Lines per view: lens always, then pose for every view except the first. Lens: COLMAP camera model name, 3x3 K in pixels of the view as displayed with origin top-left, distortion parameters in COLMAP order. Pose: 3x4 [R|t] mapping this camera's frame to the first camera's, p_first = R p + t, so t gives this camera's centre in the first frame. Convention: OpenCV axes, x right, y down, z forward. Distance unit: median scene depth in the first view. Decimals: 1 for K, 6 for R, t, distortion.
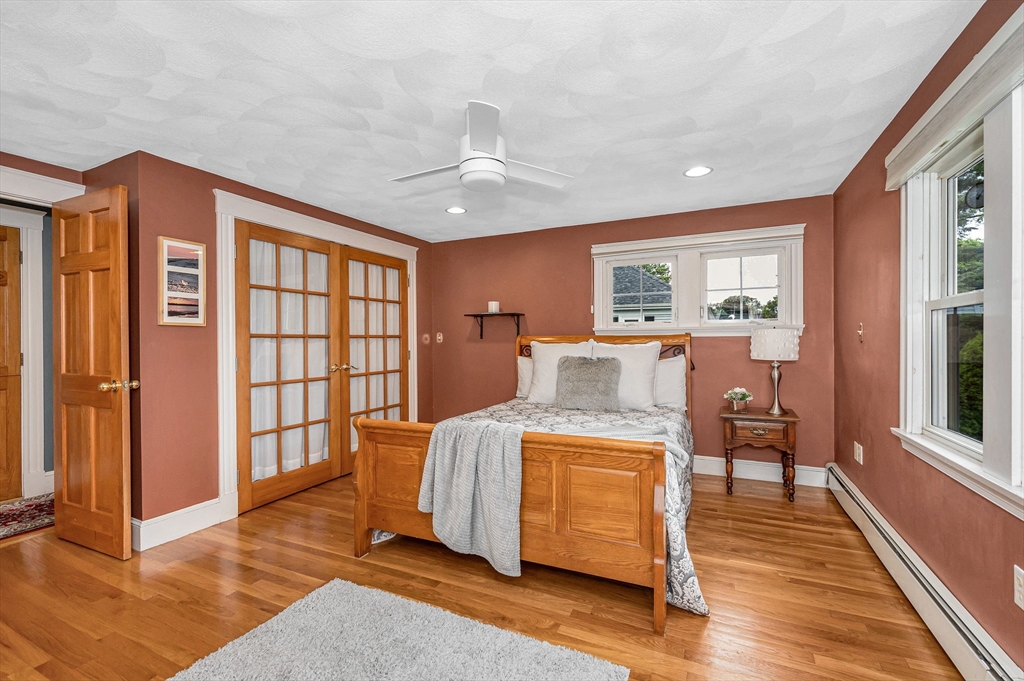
lens RADIAL K [[438.5, 0, 507.1], [0, 438.5, 341.6], [0, 0, 1]] dist [-0.001838, 0.002736]
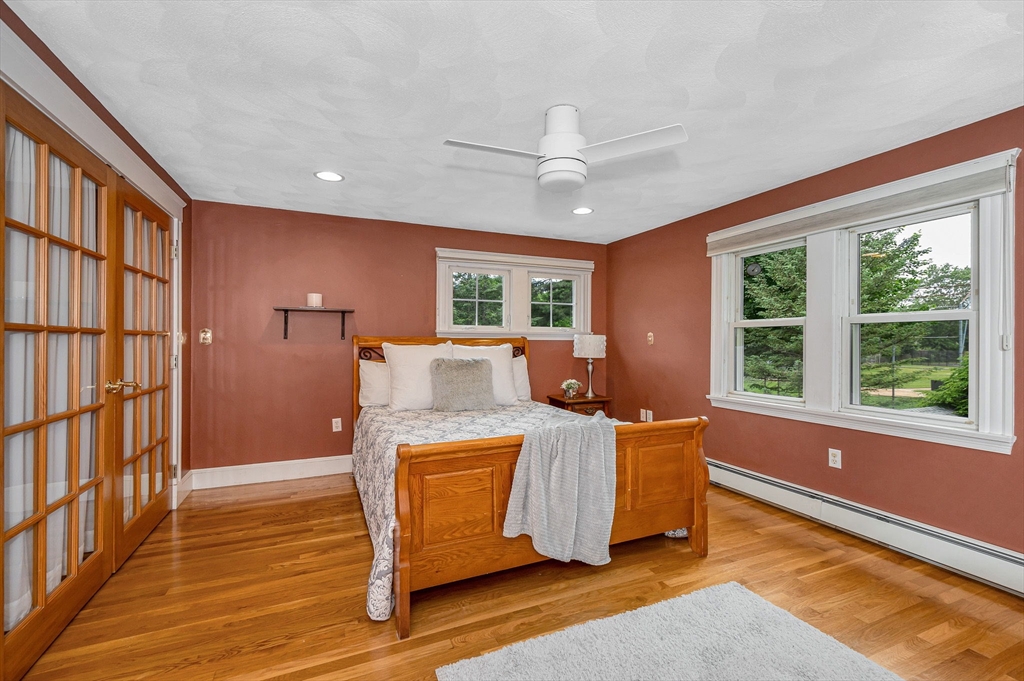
lens RADIAL K [[424.1, 0, 520.8], [0, 424.1, 338.4], [0, 0, 1]] dist [-0.001149, 0.000856]
pose [[0.667592, 0.014715, 0.744382, -0.560423], [-0.005847, 0.999877, -0.014521, 0.002360], [-0.744505, 0.005342, 0.667596, 0.288283]]
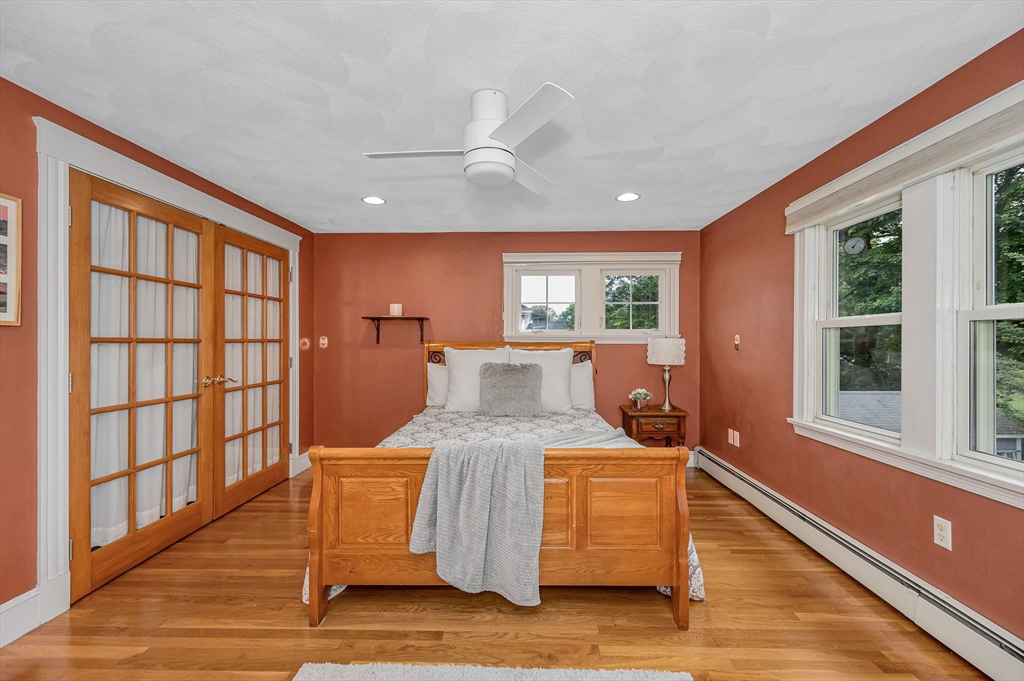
lens RADIAL K [[424.1, 0, 515.0], [0, 424.1, 340.7], [0, 0, 1]] dist [-0.001149, 0.000856]
pose [[0.915812, 0.008912, 0.401509, -0.240818], [-0.005646, 0.999941, -0.009315, -0.009790], [-0.401568, 0.006264, 0.915808, 0.119620]]
